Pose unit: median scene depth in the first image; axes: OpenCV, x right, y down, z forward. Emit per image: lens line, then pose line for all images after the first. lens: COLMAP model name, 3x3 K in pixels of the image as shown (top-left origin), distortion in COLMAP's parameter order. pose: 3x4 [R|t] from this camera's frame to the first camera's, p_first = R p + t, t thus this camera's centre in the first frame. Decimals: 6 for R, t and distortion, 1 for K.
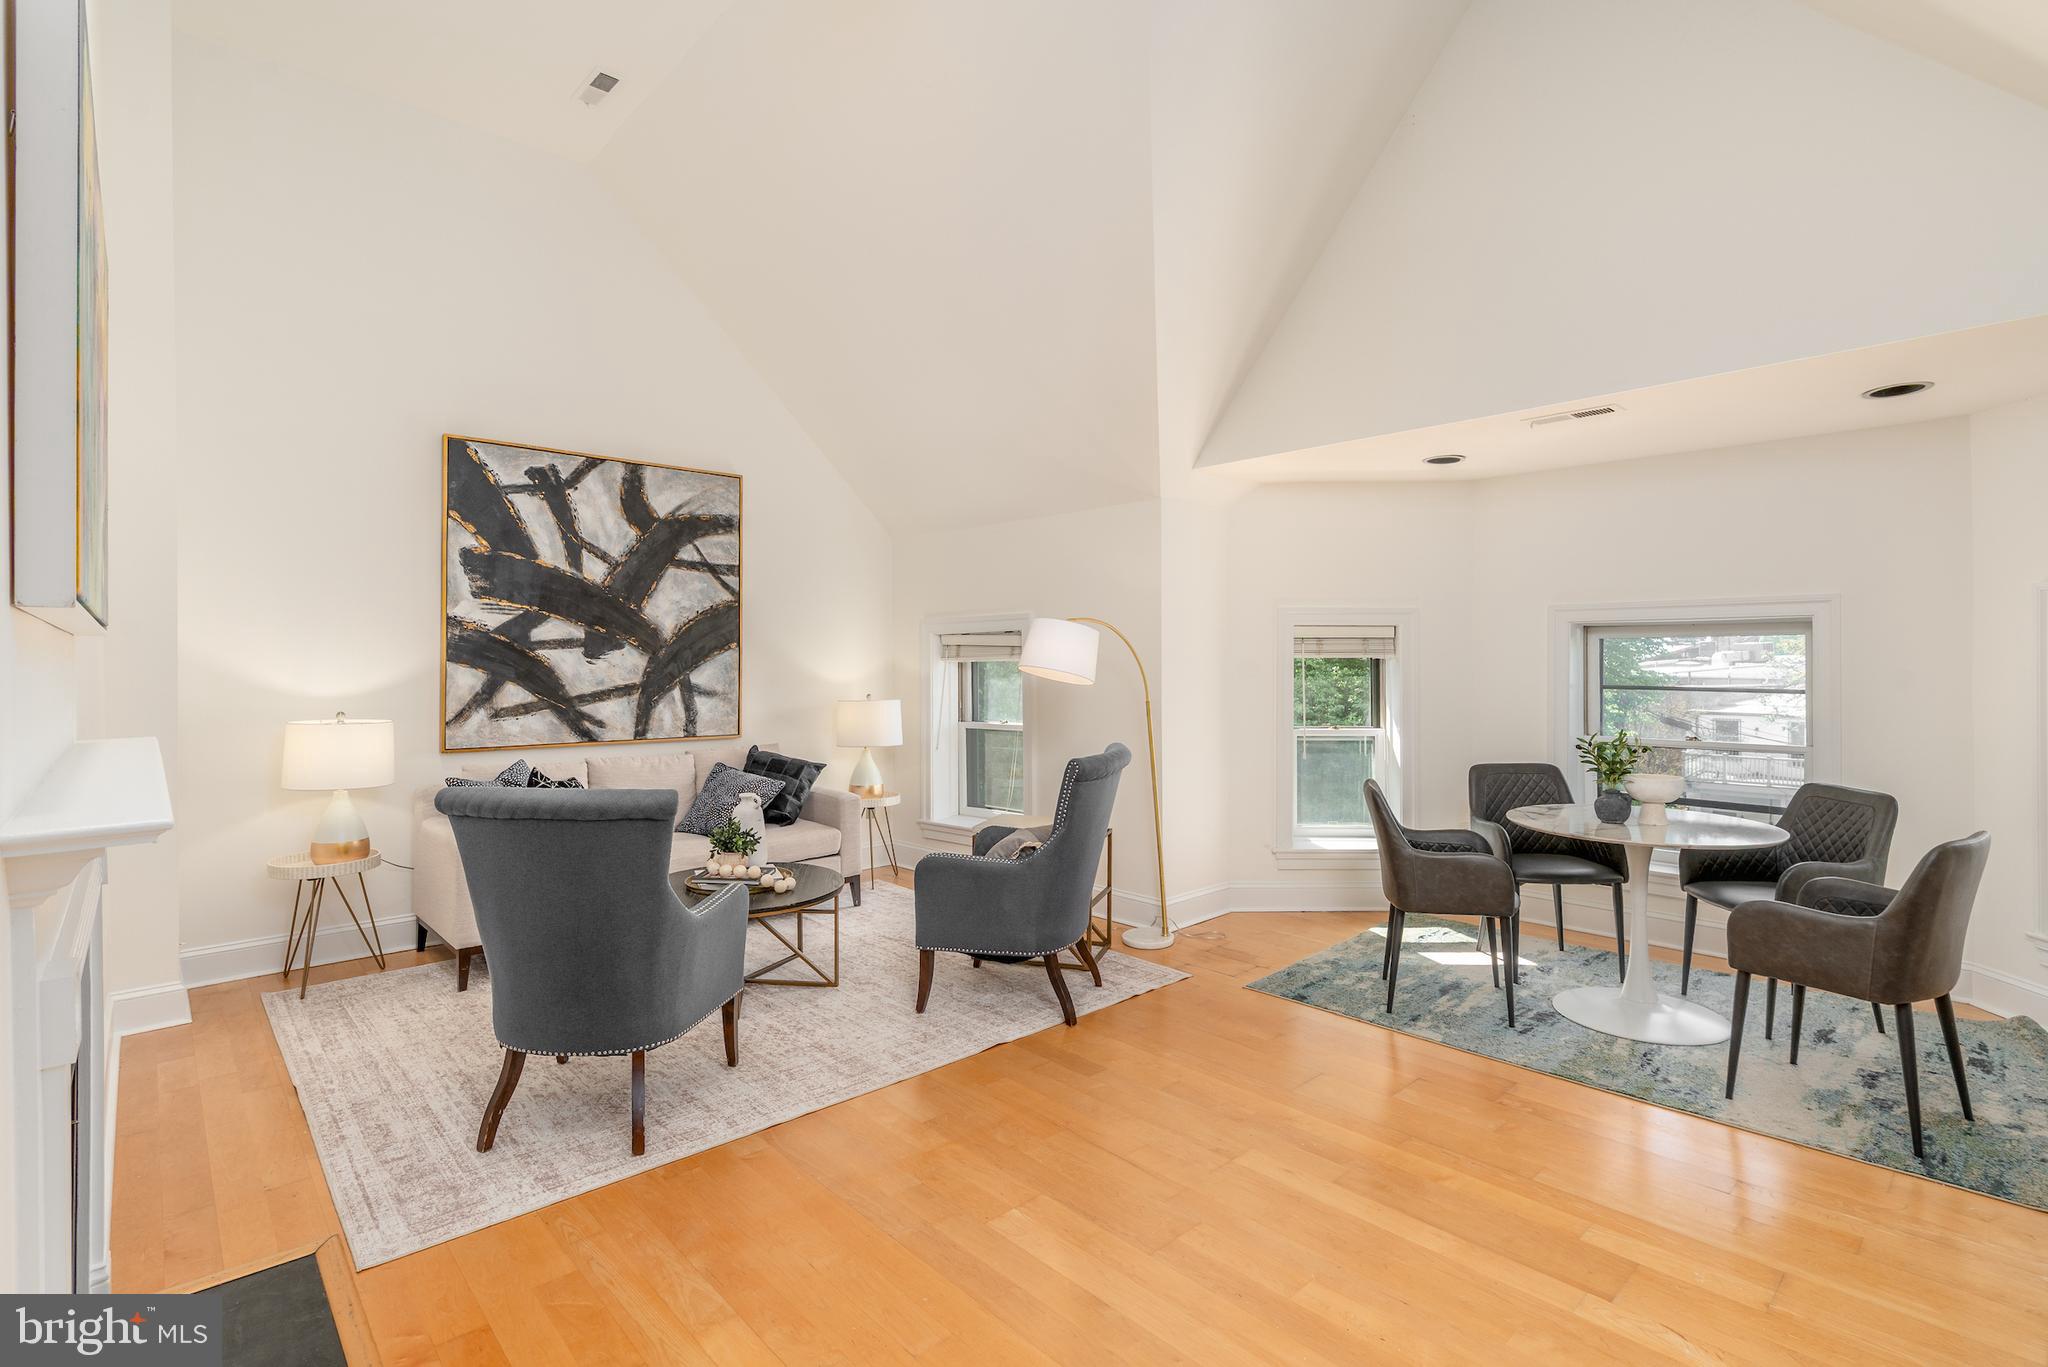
lens RADIAL K [[971.0, 0, 1026.9], [0, 971.0, 657.2], [0, 0, 1]] dist [-0.001587, 0.000415]
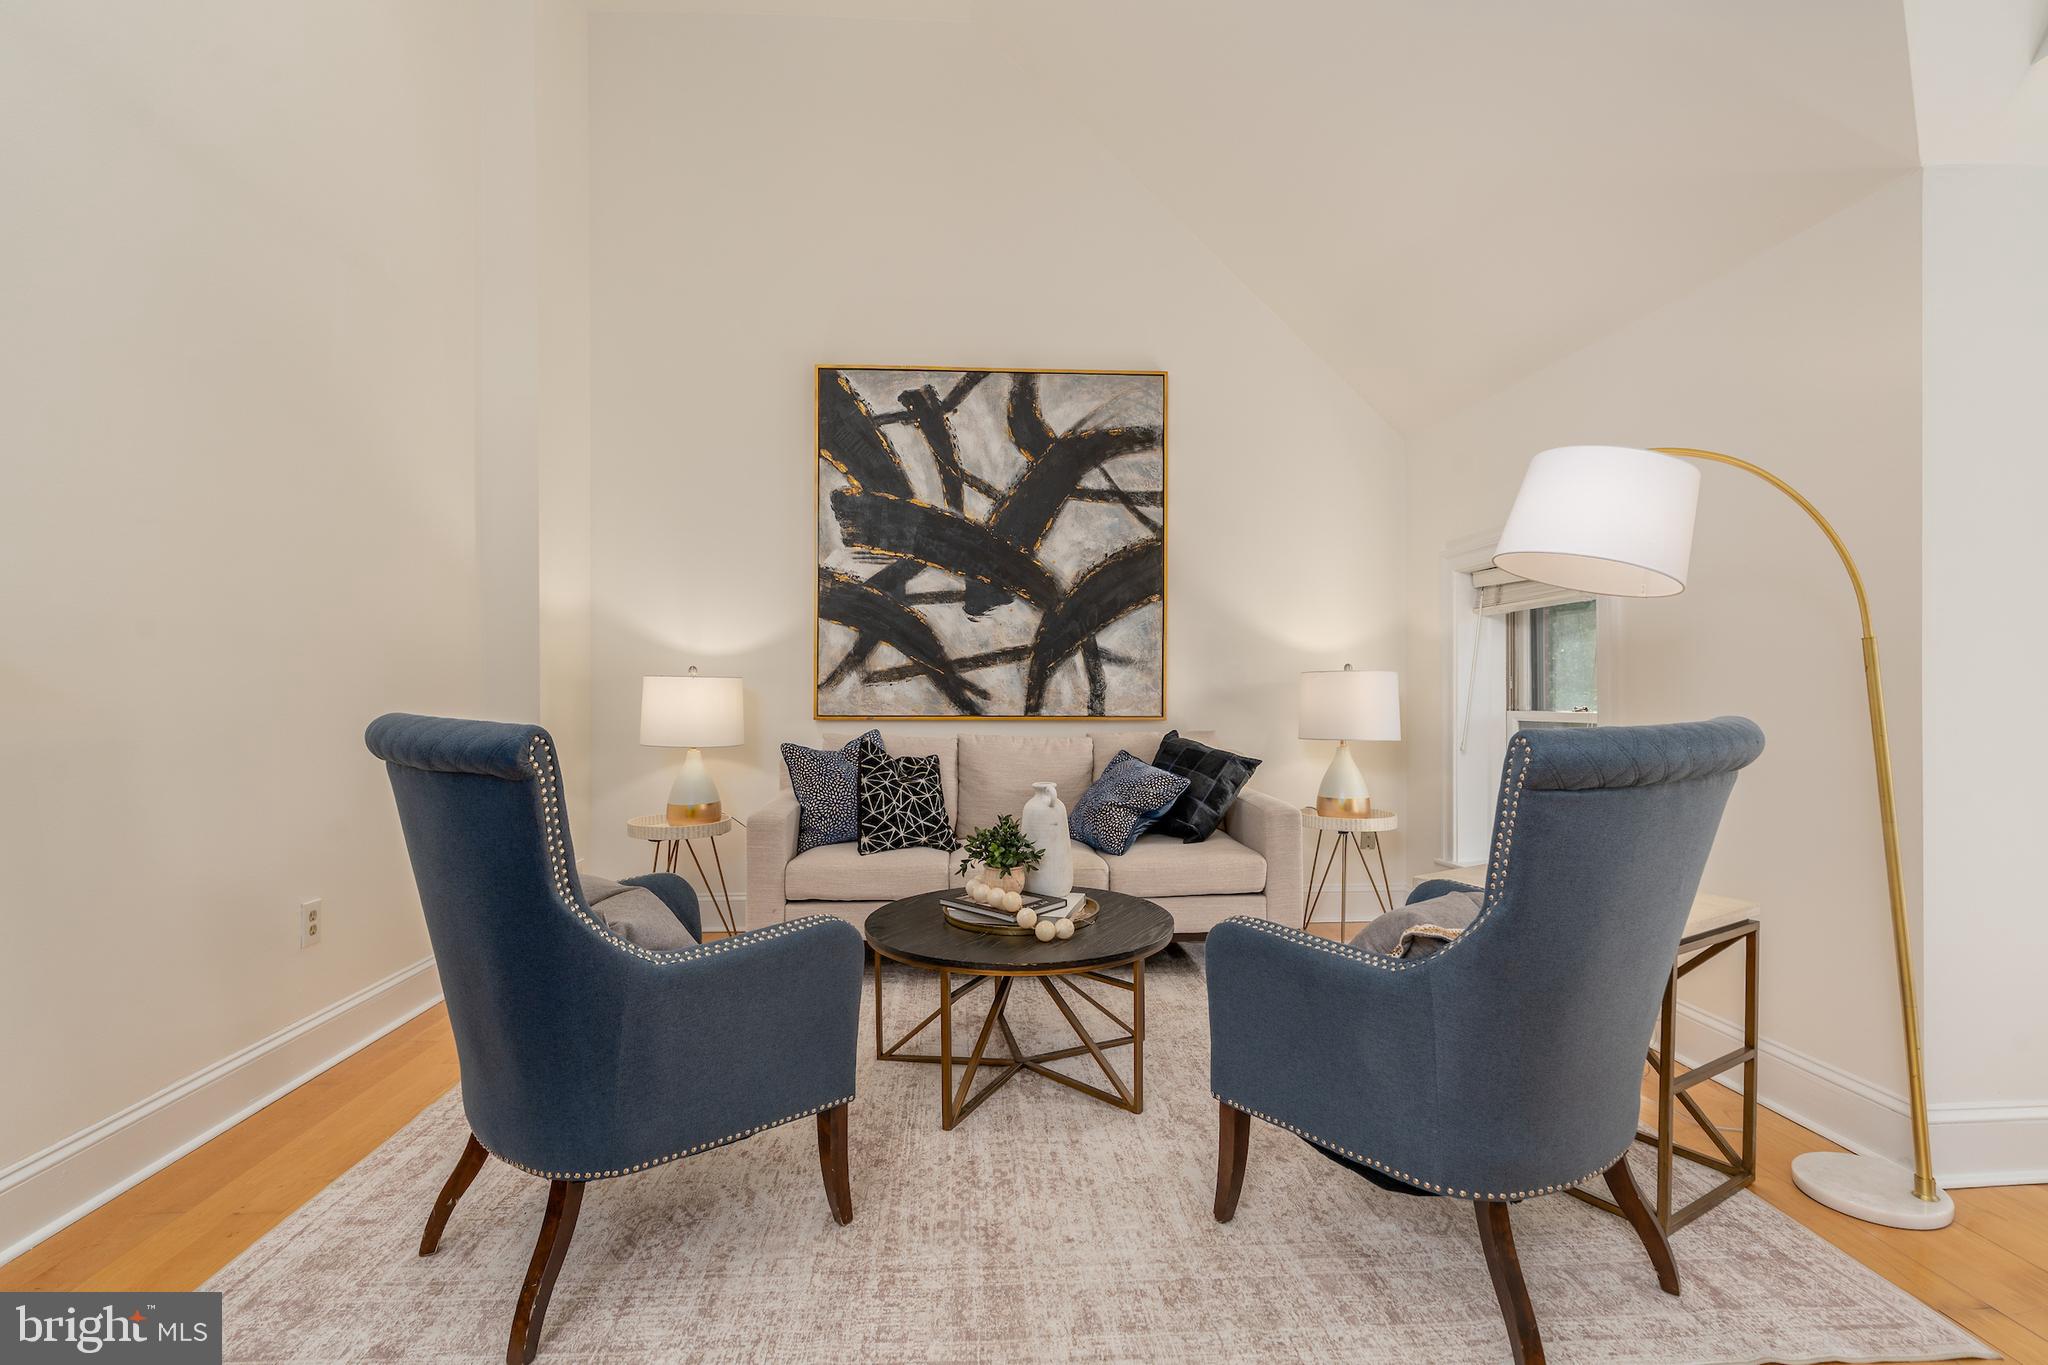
lens RADIAL K [[944.7, 0, 1015.7], [0, 944.7, 686.1], [0, 0, 1]] dist [-0.001756, 0.000108]
pose [[0.767624, 0.000037, -0.640901, 0.094193], [0.001913, 0.999995, 0.002349, 0.060071], [0.640898, -0.003029, 0.767620, 0.404693]]
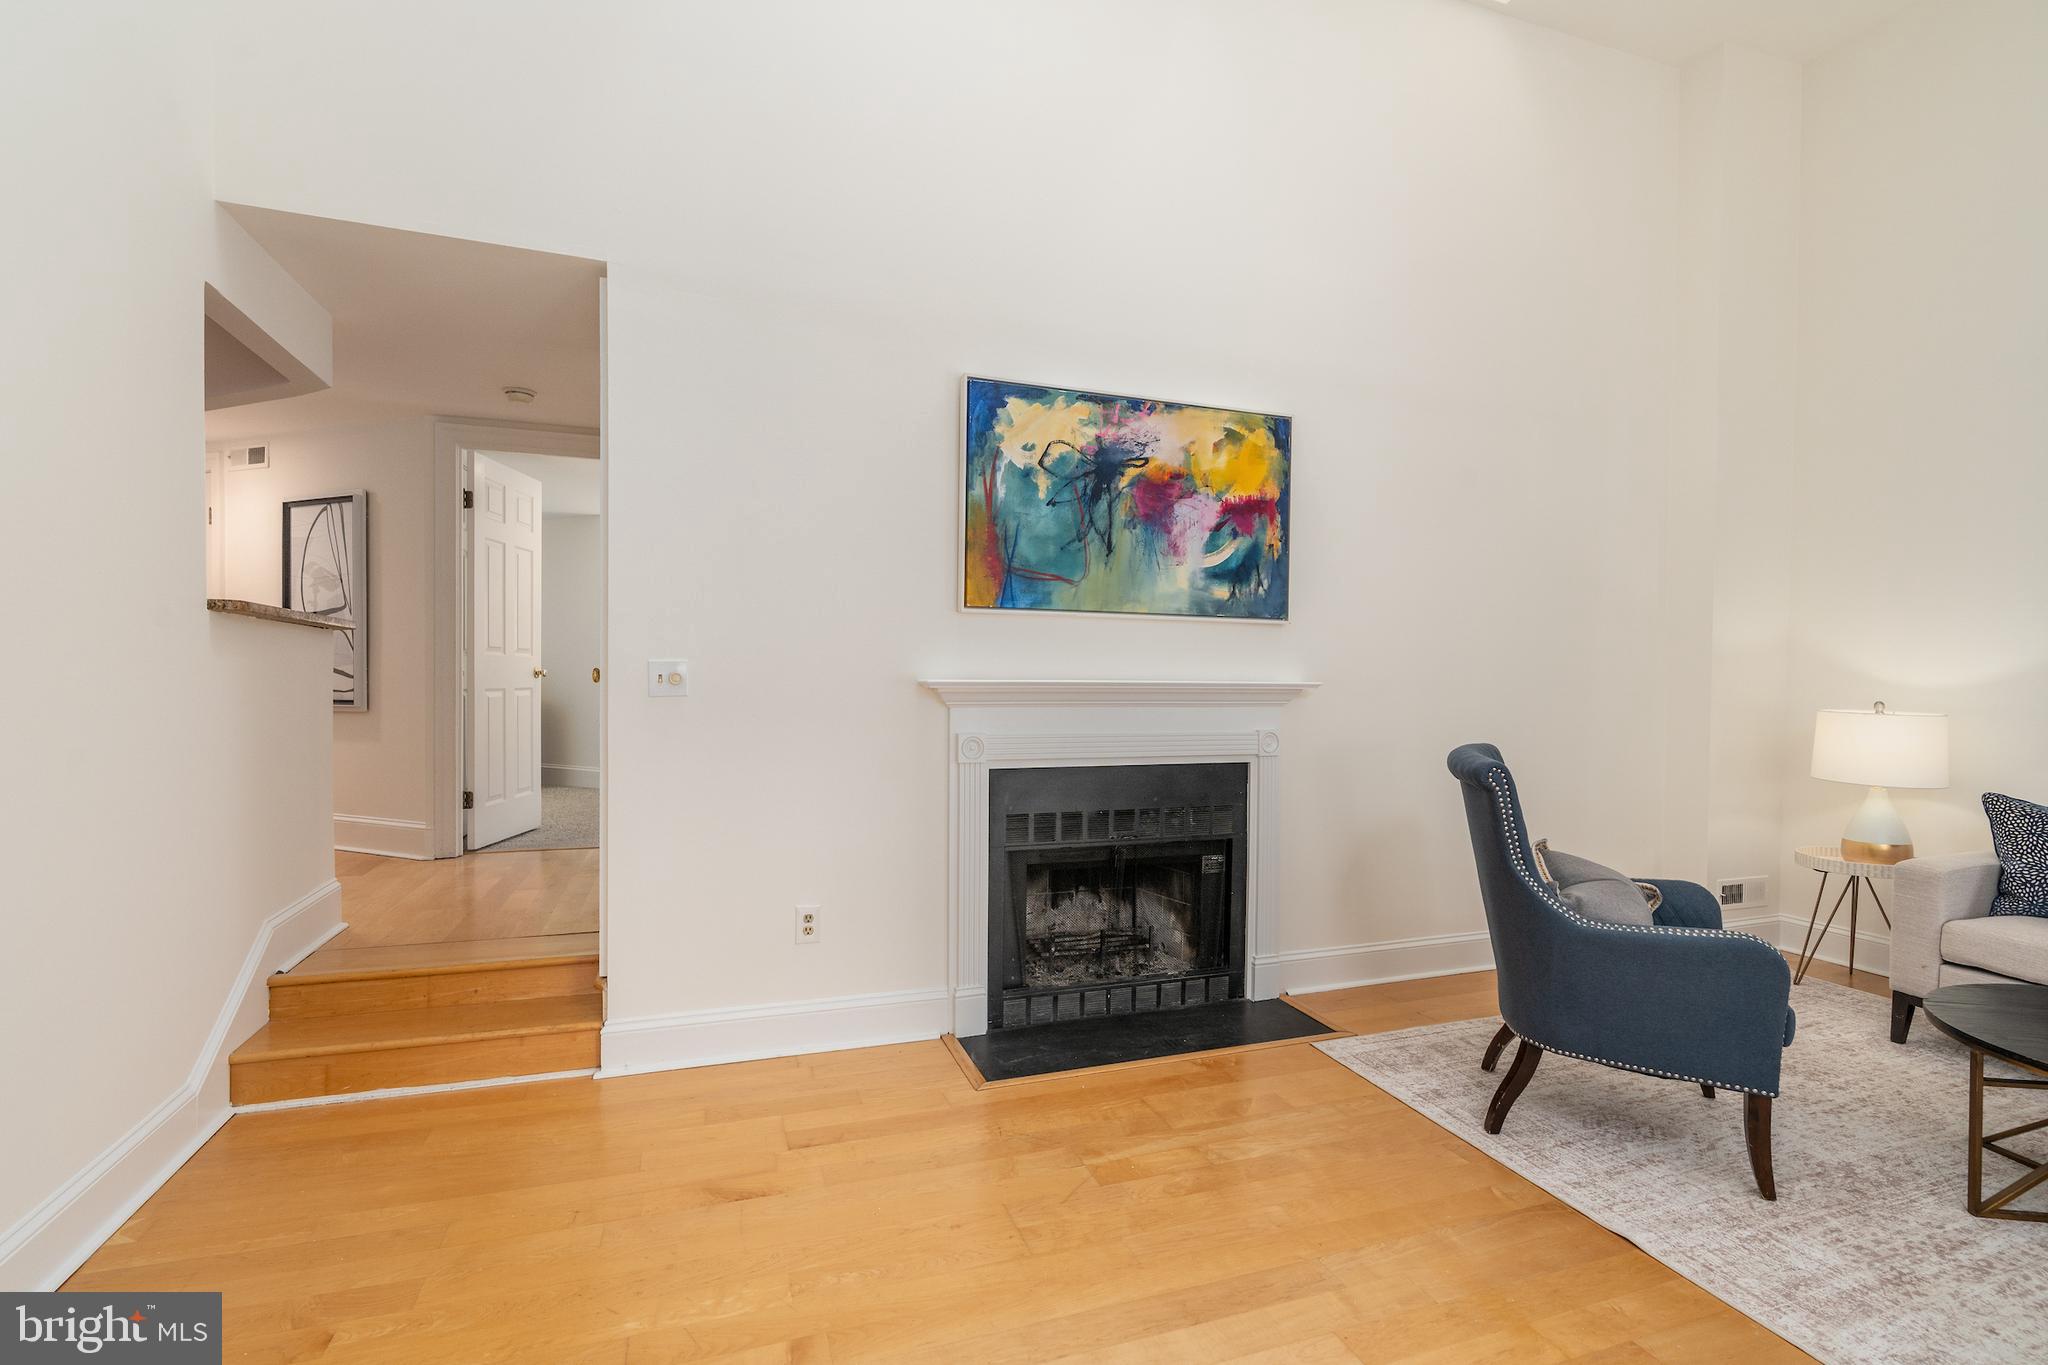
lens RADIAL K [[941.5, 0, 1024.0], [0, 941.5, 682.5], [0, 0, 1]] dist [0.000818, 0.000086]
pose [[-0.395433, 0.007912, -0.918461, 0.341810], [-0.008435, 0.999889, 0.012245, 0.028388], [0.918456, 0.012589, -0.395323, 0.496177]]
